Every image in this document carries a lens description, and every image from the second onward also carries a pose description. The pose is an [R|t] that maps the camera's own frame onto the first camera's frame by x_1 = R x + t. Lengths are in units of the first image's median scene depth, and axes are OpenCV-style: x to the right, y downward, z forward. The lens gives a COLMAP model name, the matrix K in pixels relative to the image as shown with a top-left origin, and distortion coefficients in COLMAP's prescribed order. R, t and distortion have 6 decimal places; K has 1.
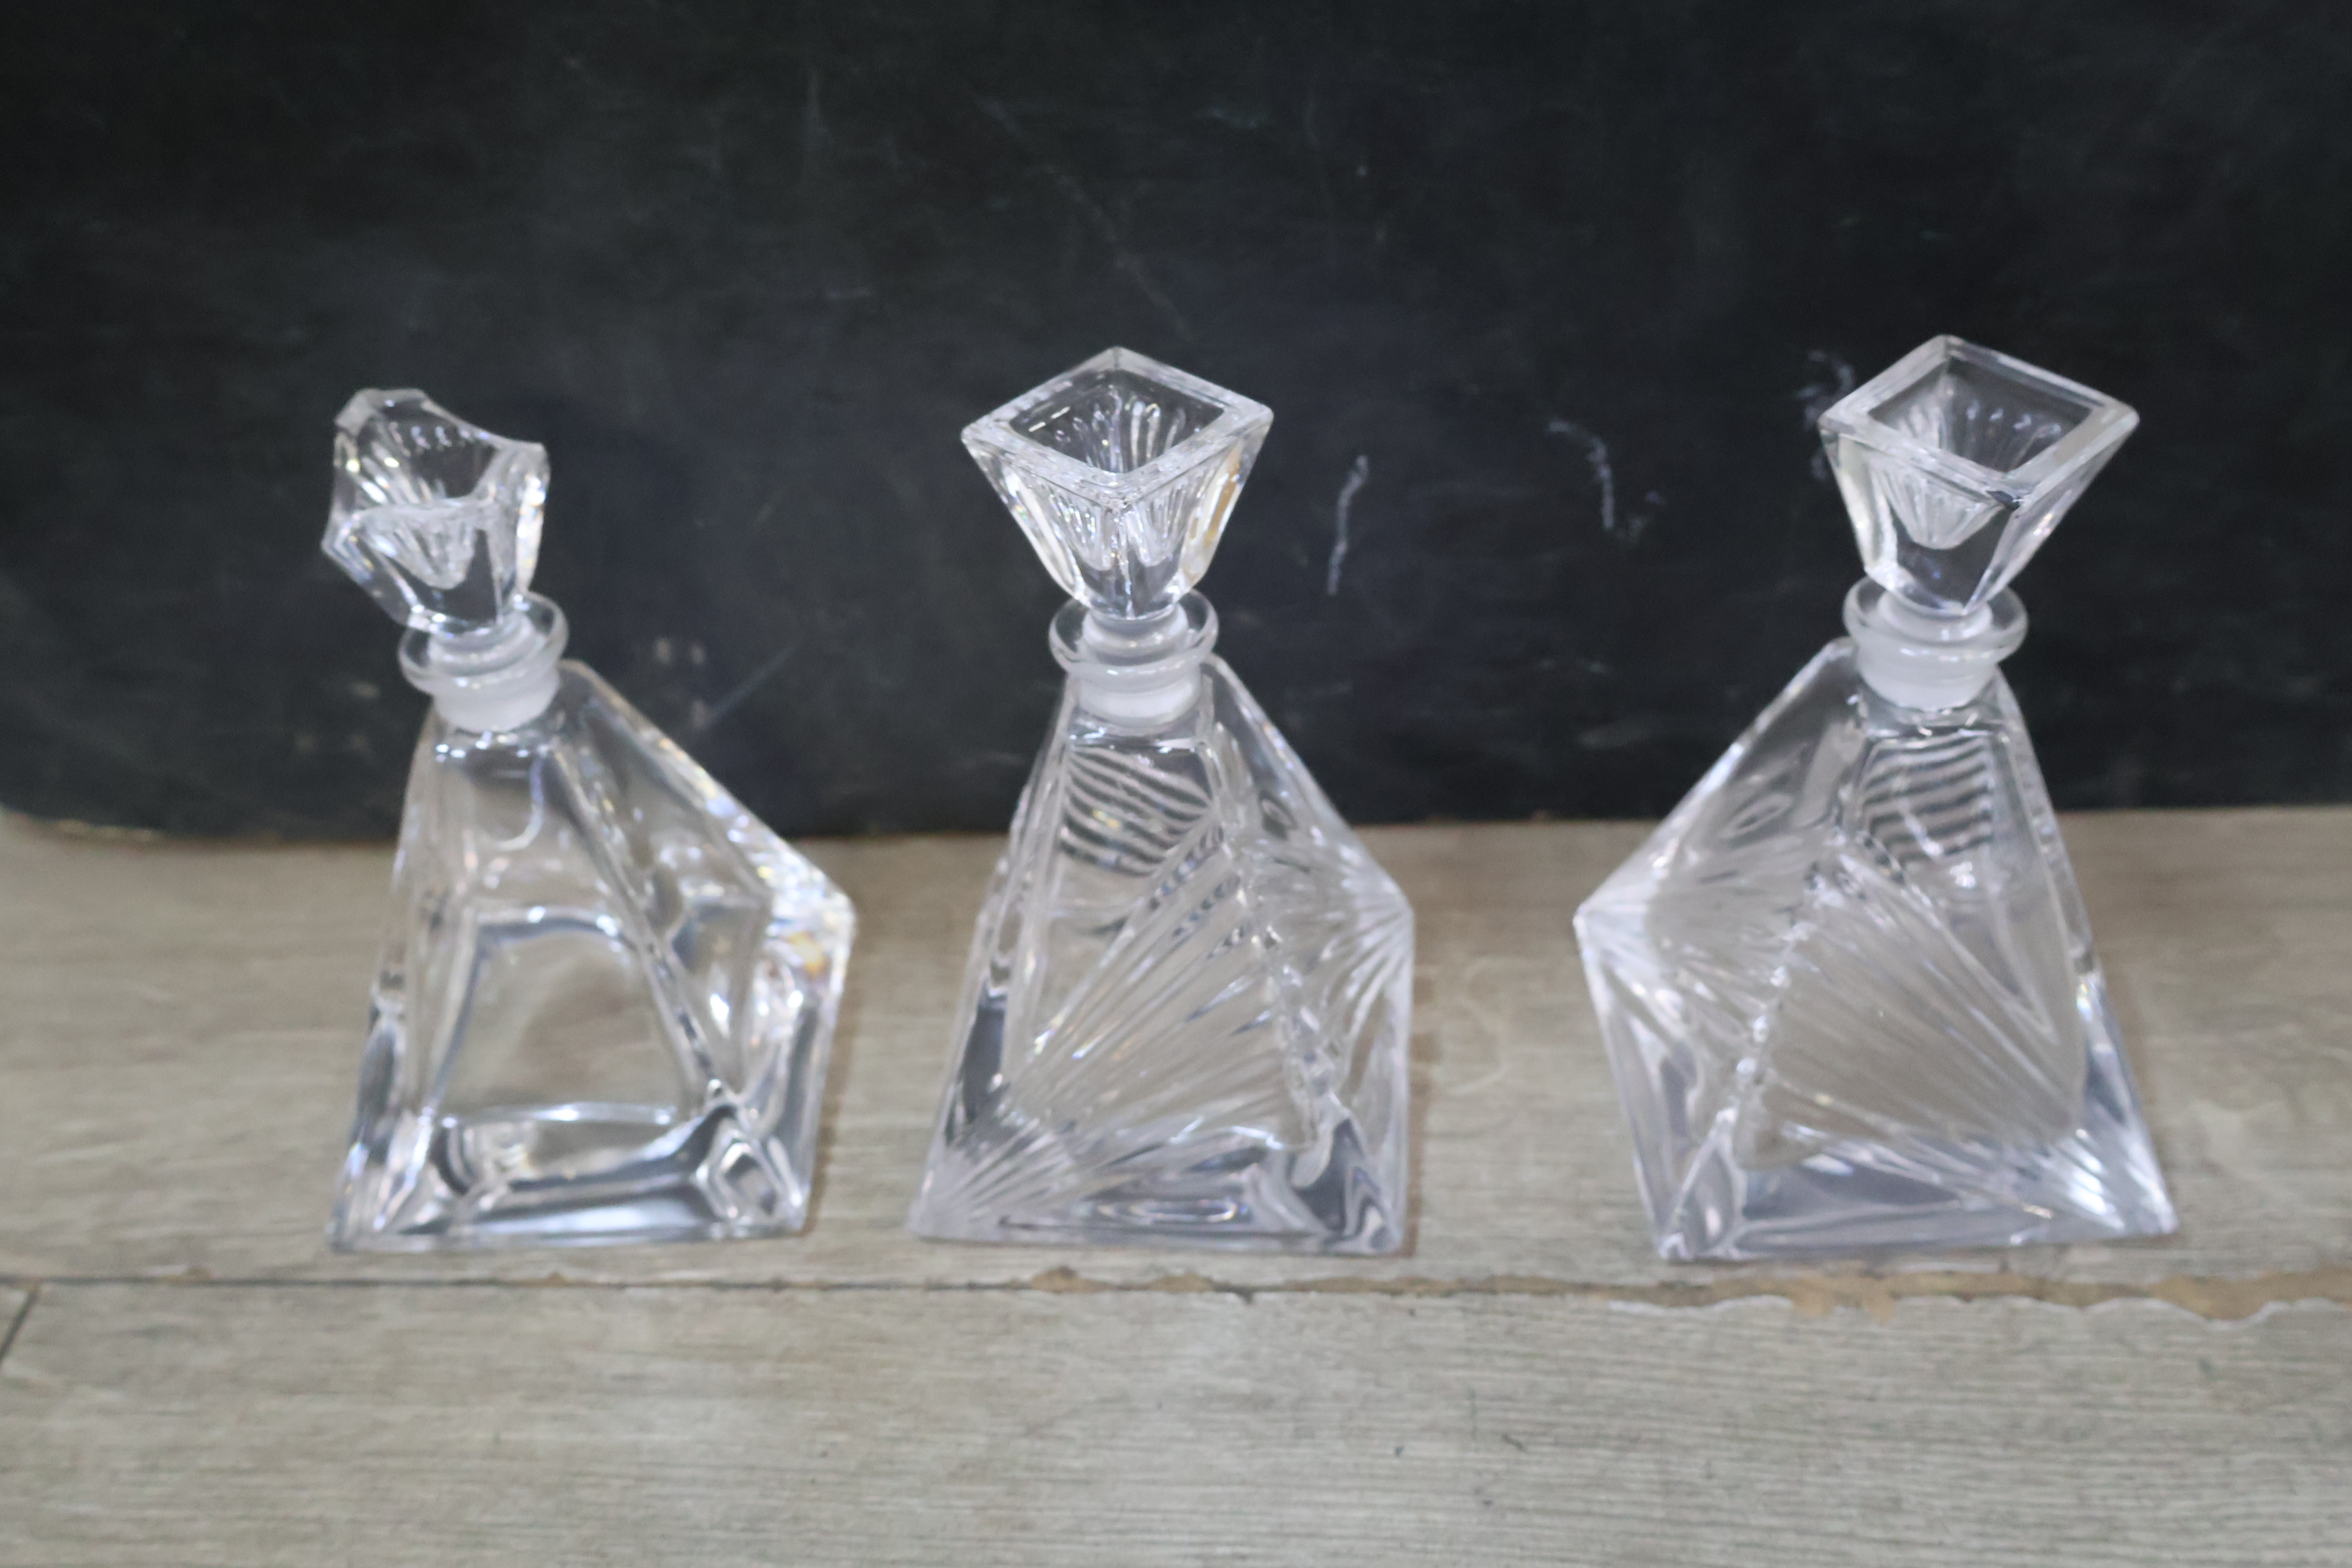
lens RADIAL K [[2380.2, 0, 1167.0], [0, 2380.2, 782.9], [0, 0, 1]] dist [-0.002694, 0.000429]
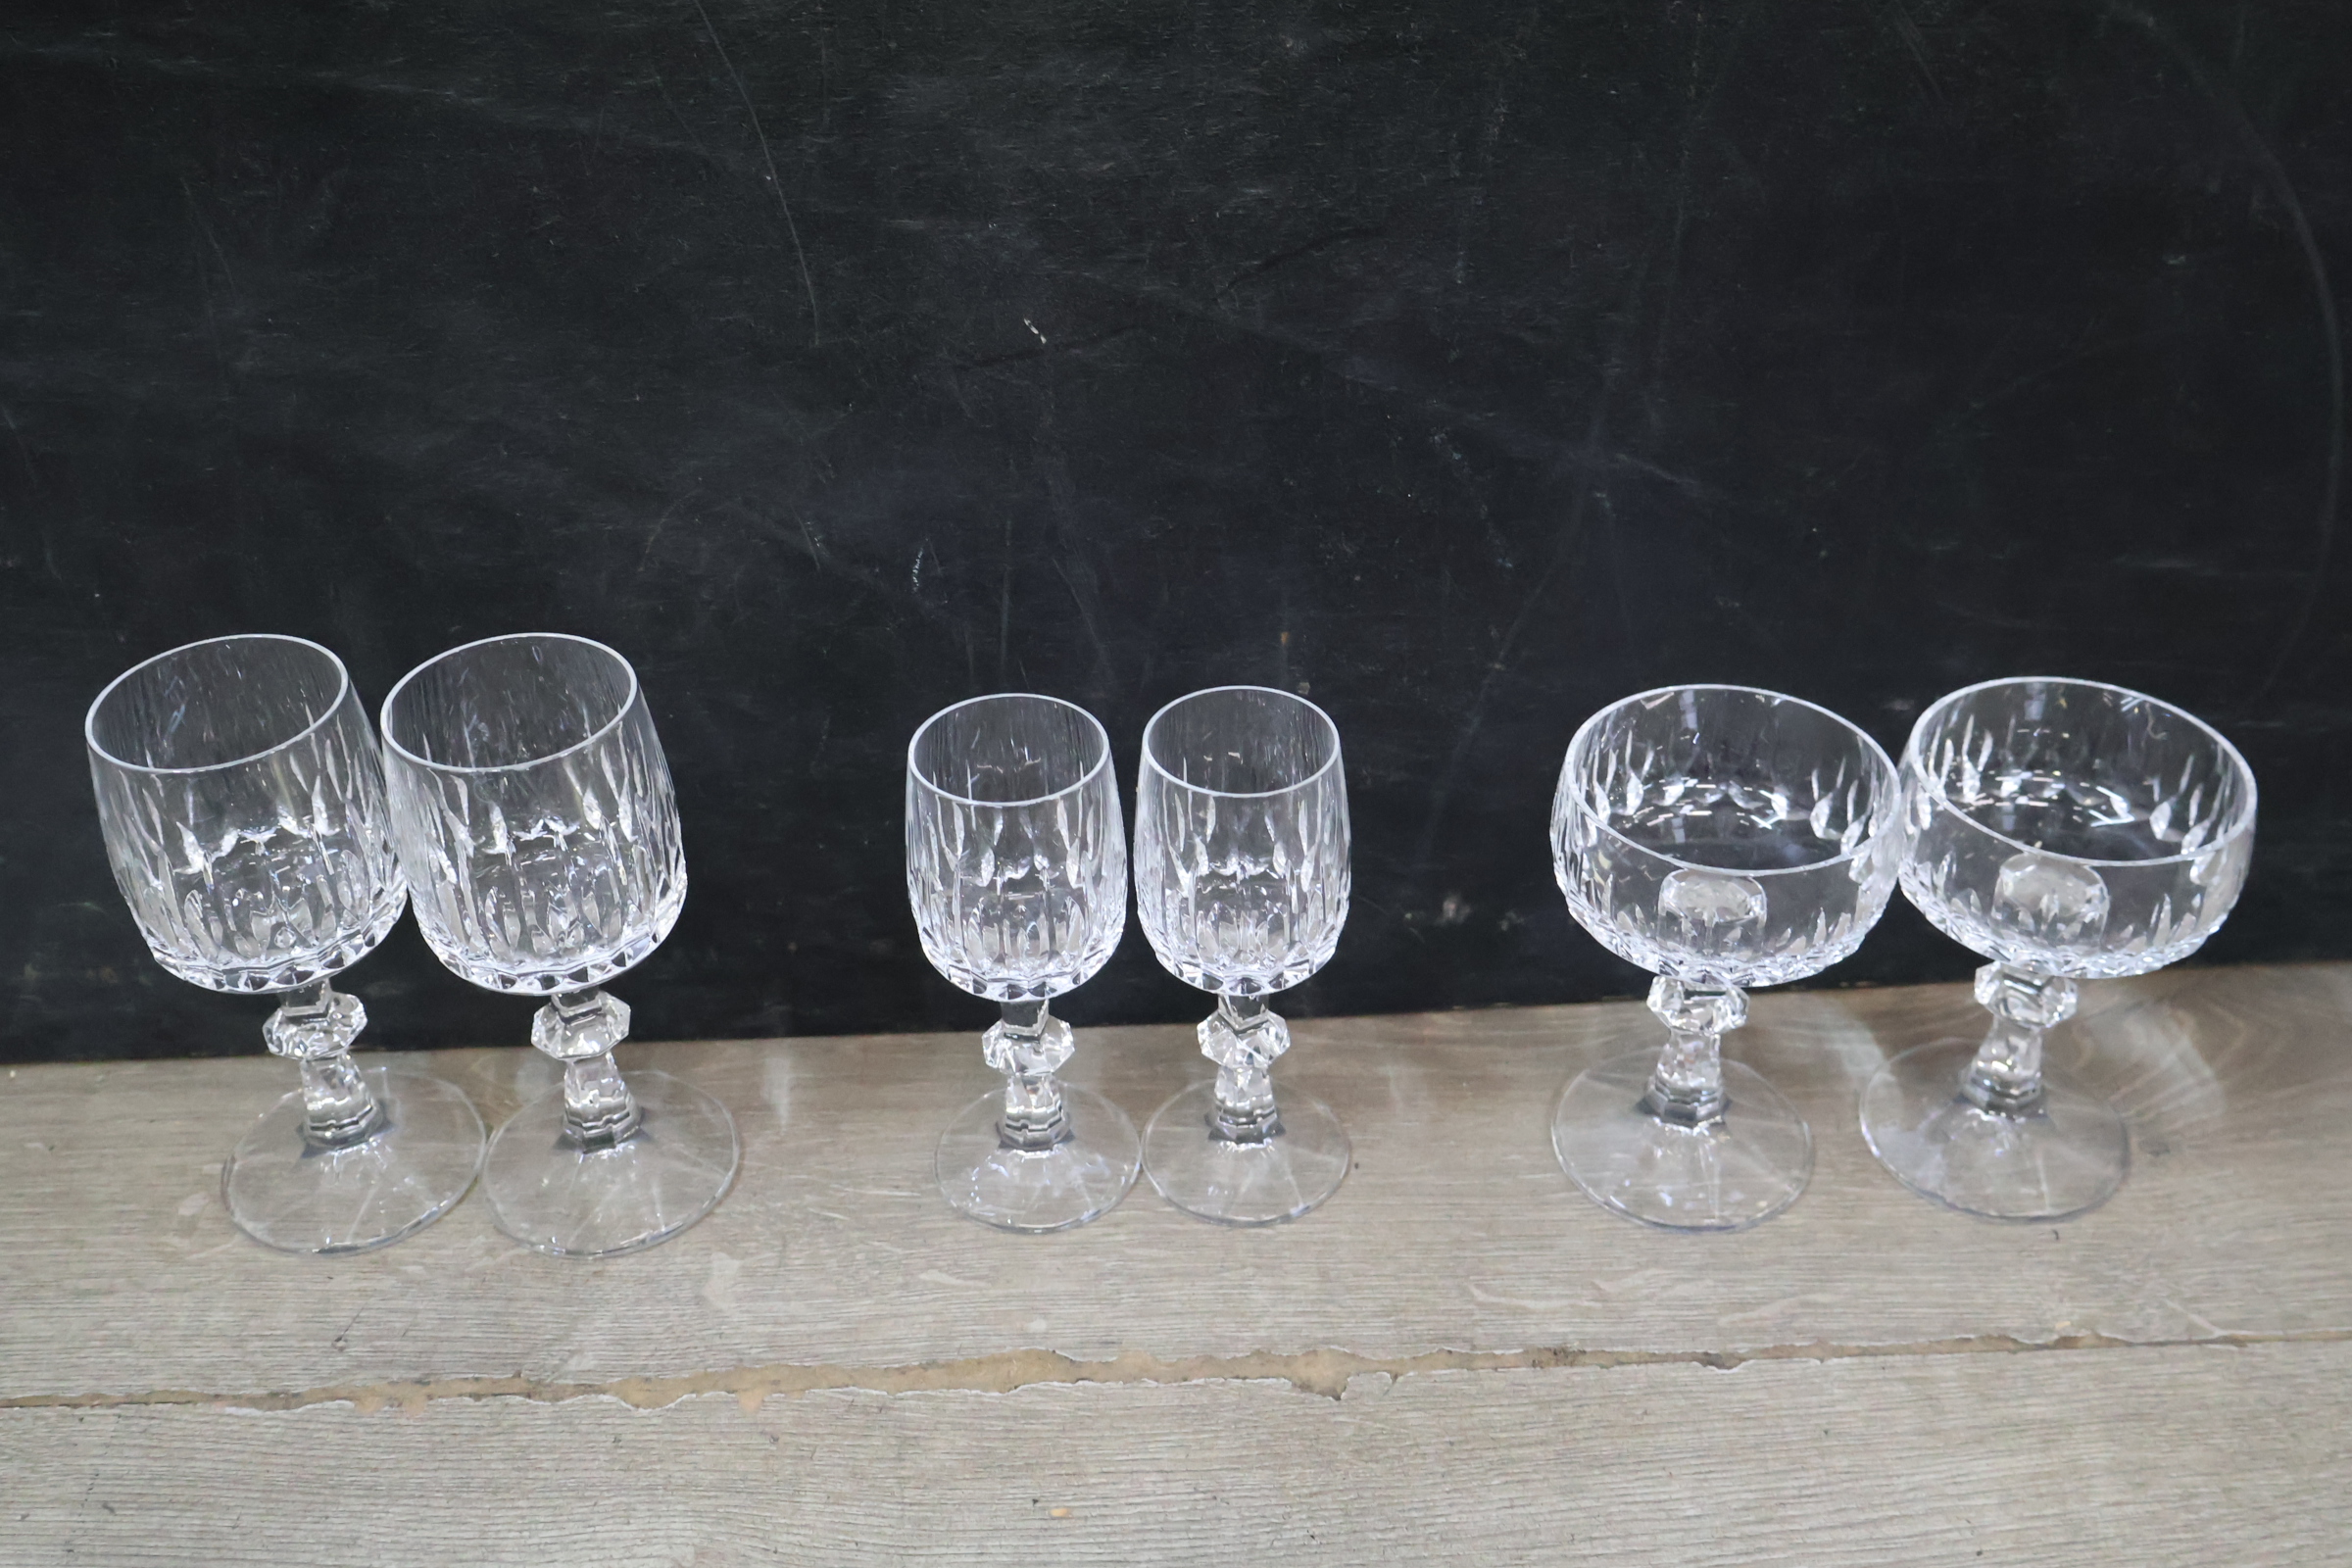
lens RADIAL K [[2368.4, 0, 1171.7], [0, 2368.4, 787.5], [0, 0, 1]] dist [-0.005632, 0.006777]
pose [[0.996857, -0.008511, 0.078758, 0.645260], [0.013868, 0.997607, -0.067727, -0.043989], [-0.077993, 0.068607, 0.994590, -0.458467]]
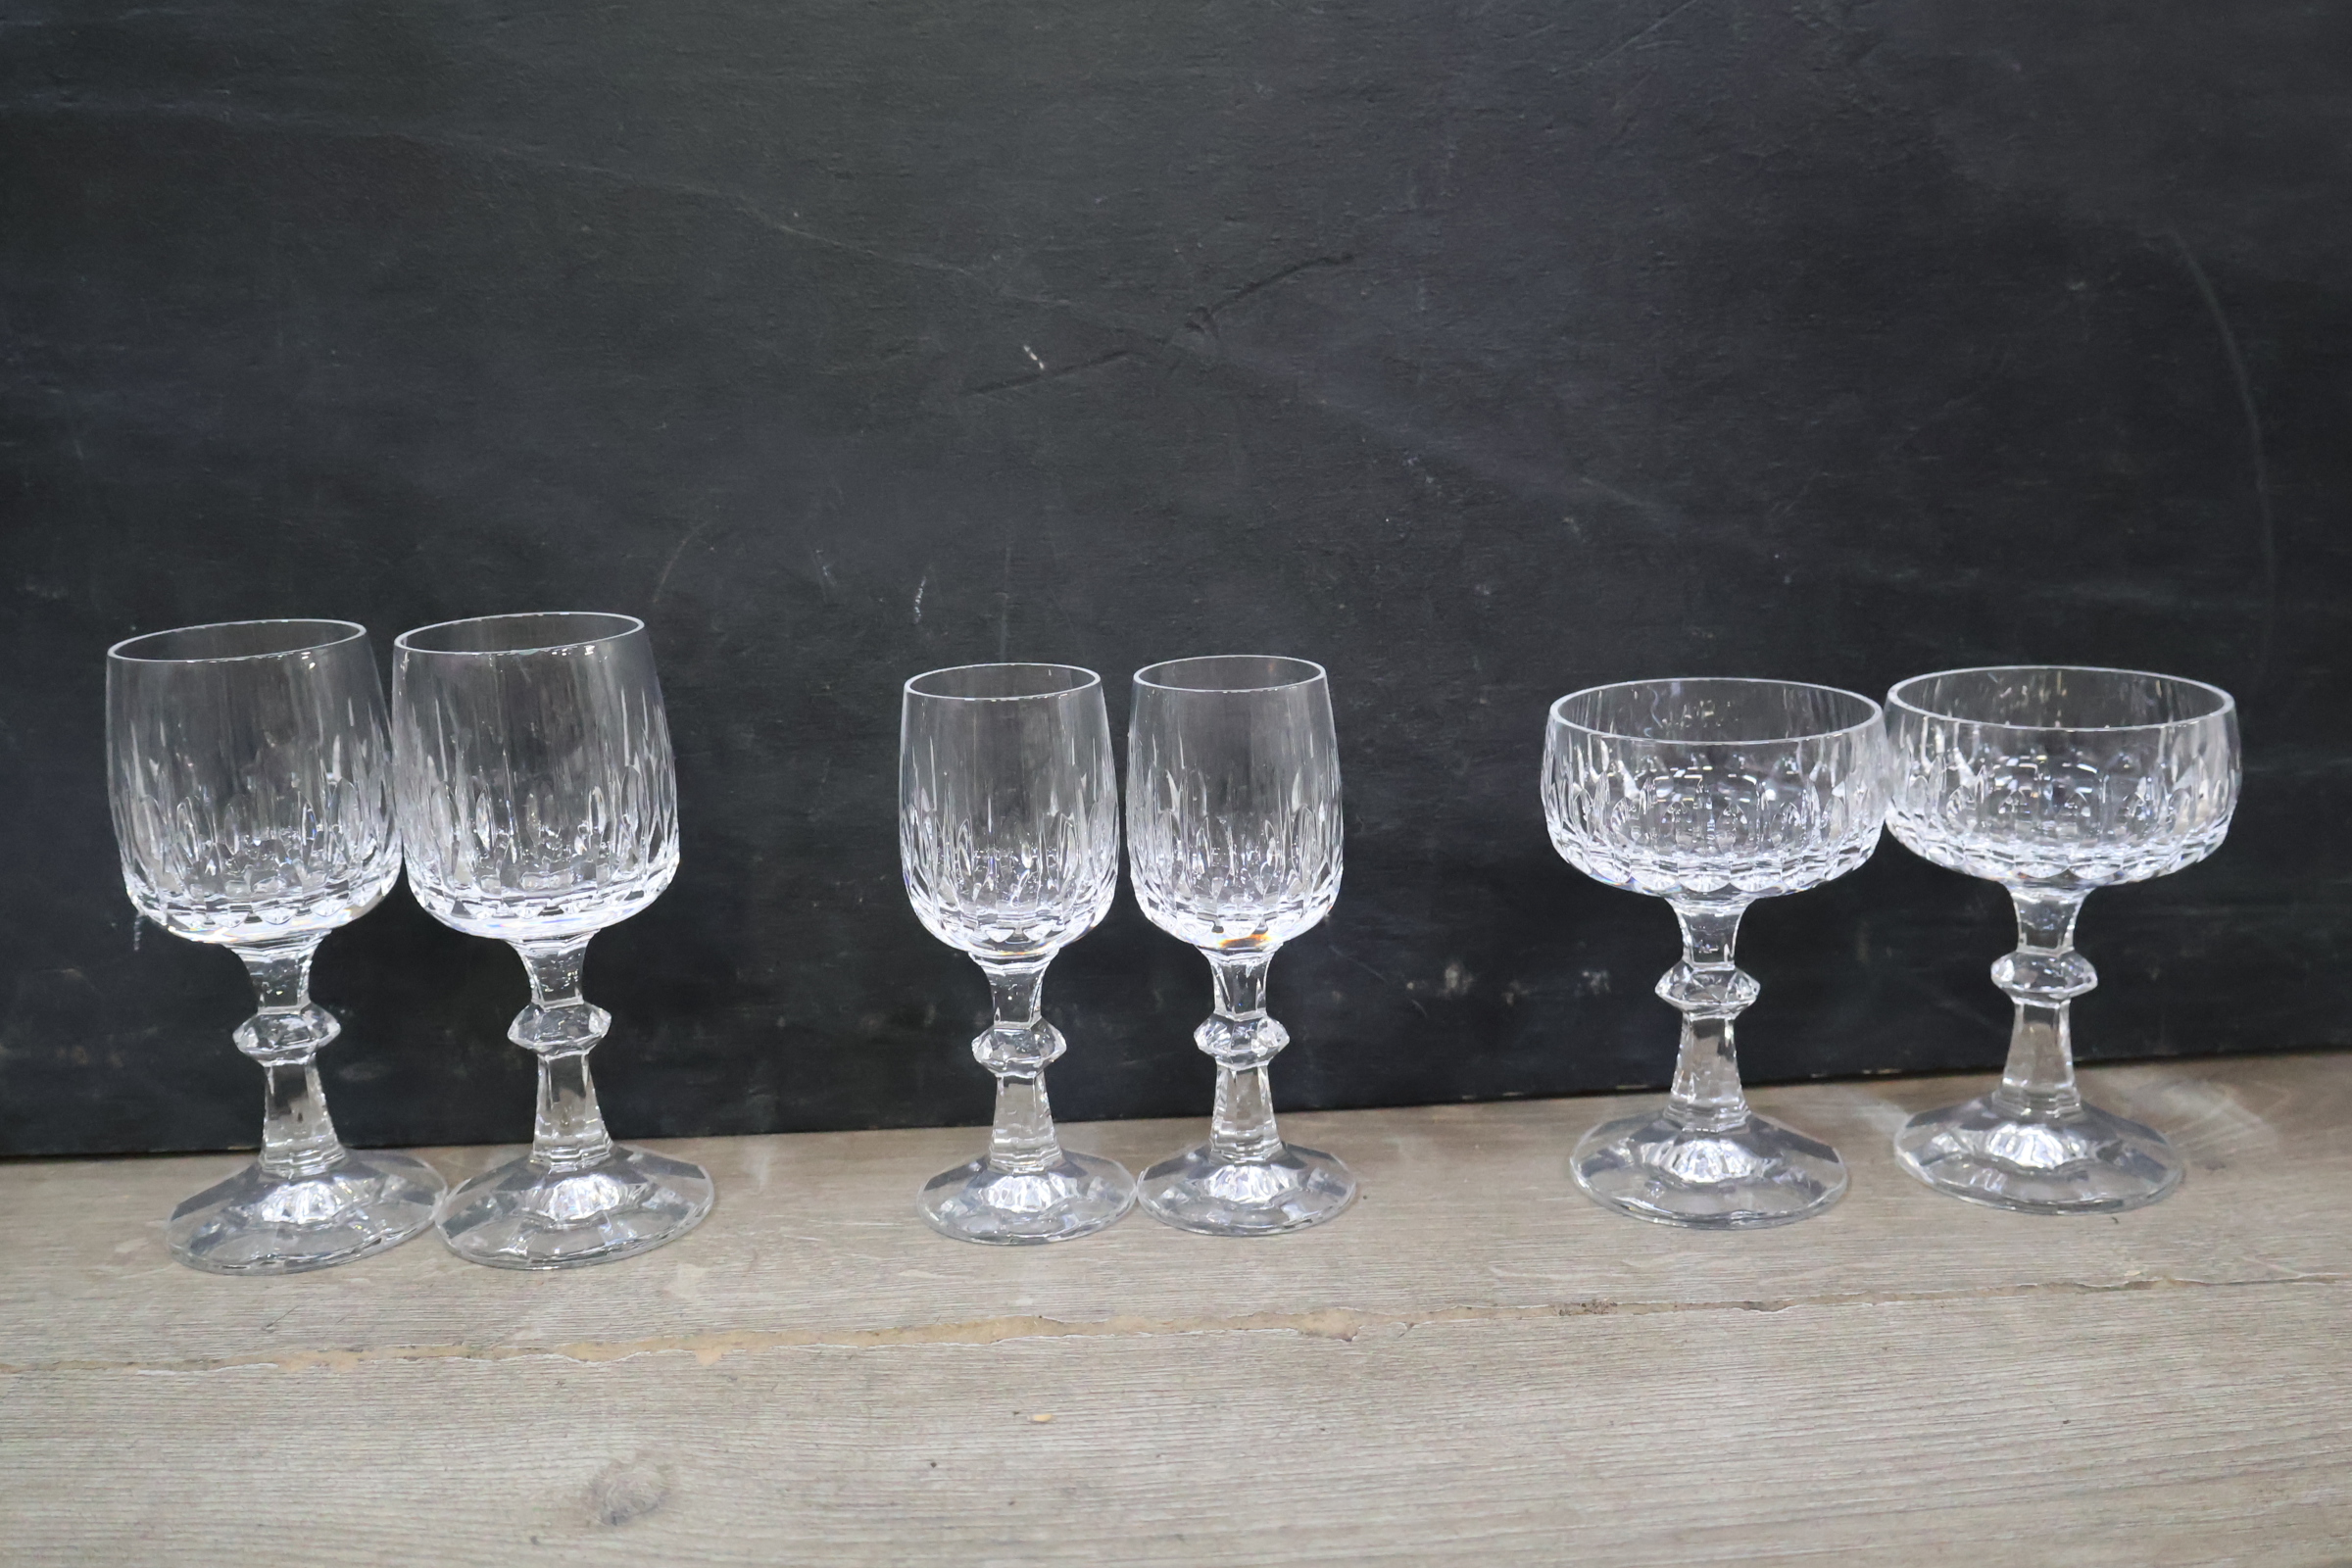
lens RADIAL K [[2377.7, 0, 1168.1], [0, 2377.7, 767.8], [0, 0, 1]] dist [-0.004314, 0.005823]
pose [[0.997679, 0.009372, 0.067437, 0.663000], [0.021394, 0.897160, -0.441188, 0.513711], [-0.064637, 0.441607, 0.894877, -0.332267]]
